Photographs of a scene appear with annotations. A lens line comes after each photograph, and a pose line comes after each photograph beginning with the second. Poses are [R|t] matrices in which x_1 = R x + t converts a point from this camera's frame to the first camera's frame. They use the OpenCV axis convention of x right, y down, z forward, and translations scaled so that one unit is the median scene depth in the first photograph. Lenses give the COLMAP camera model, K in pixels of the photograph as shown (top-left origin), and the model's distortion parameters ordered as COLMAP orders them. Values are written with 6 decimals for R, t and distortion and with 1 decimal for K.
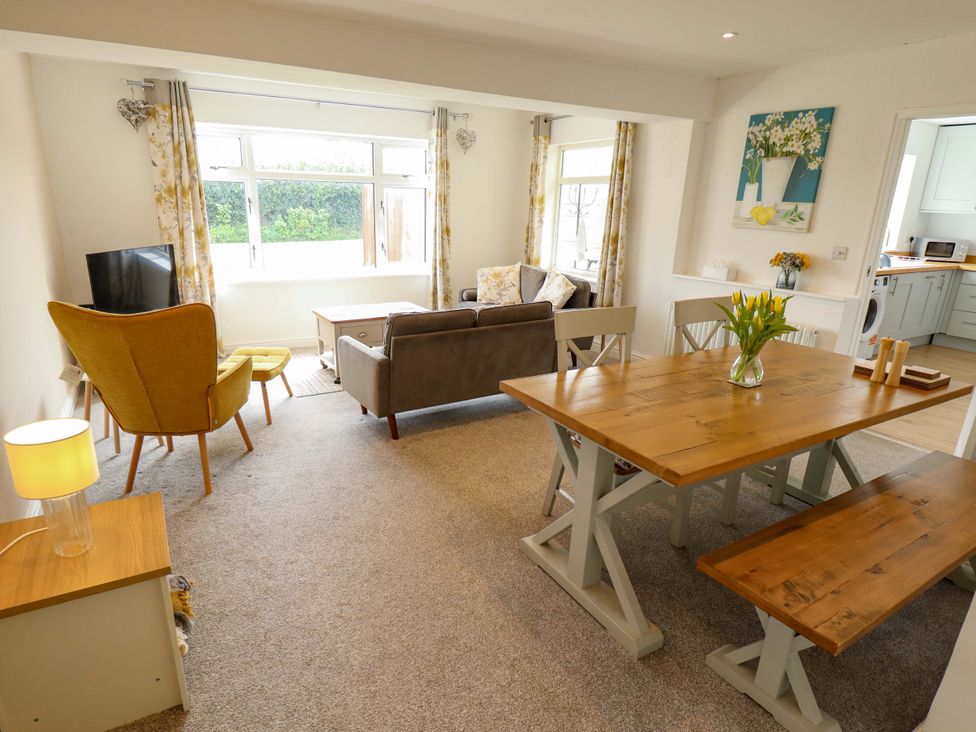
lens RADIAL K [[550.3, 0, 488.0], [0, 550.3, 366.0], [0, 0, 1]] dist [0.004564, 0.000304]
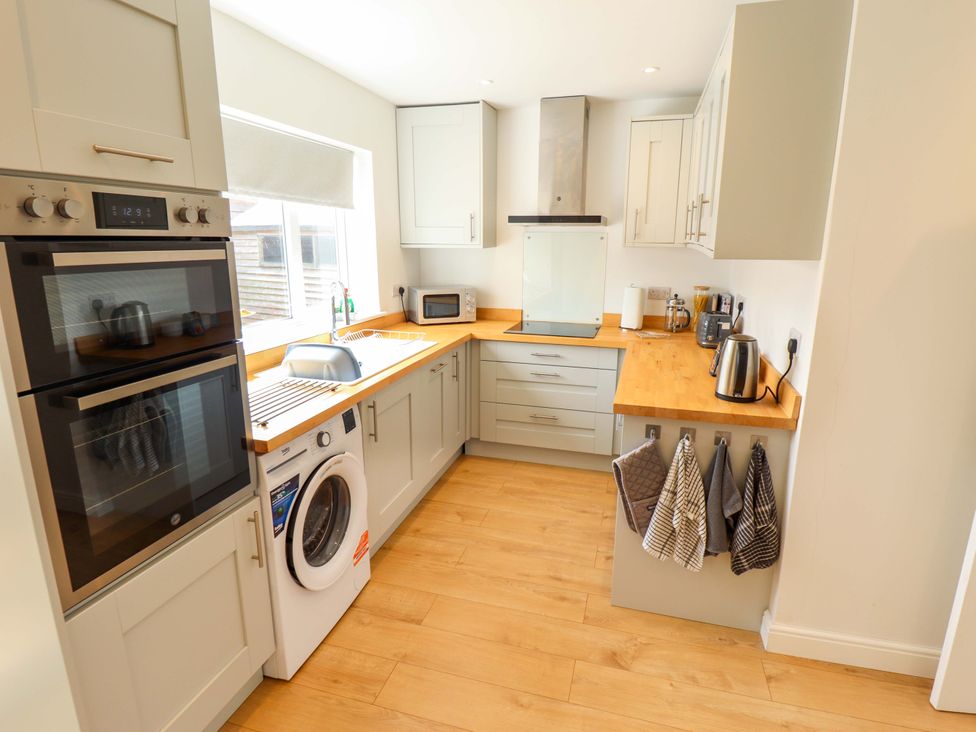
lens RADIAL K [[522.2, 0, 498.5], [0, 522.2, 358.6], [0, 0, 1]] dist [0.003300, -0.015103]
pose [[0.719283, -0.183271, 0.670107, 0.466388], [0.220395, 0.974947, 0.030074, -0.158006], [-0.658831, 0.126056, 0.741655, 0.537965]]
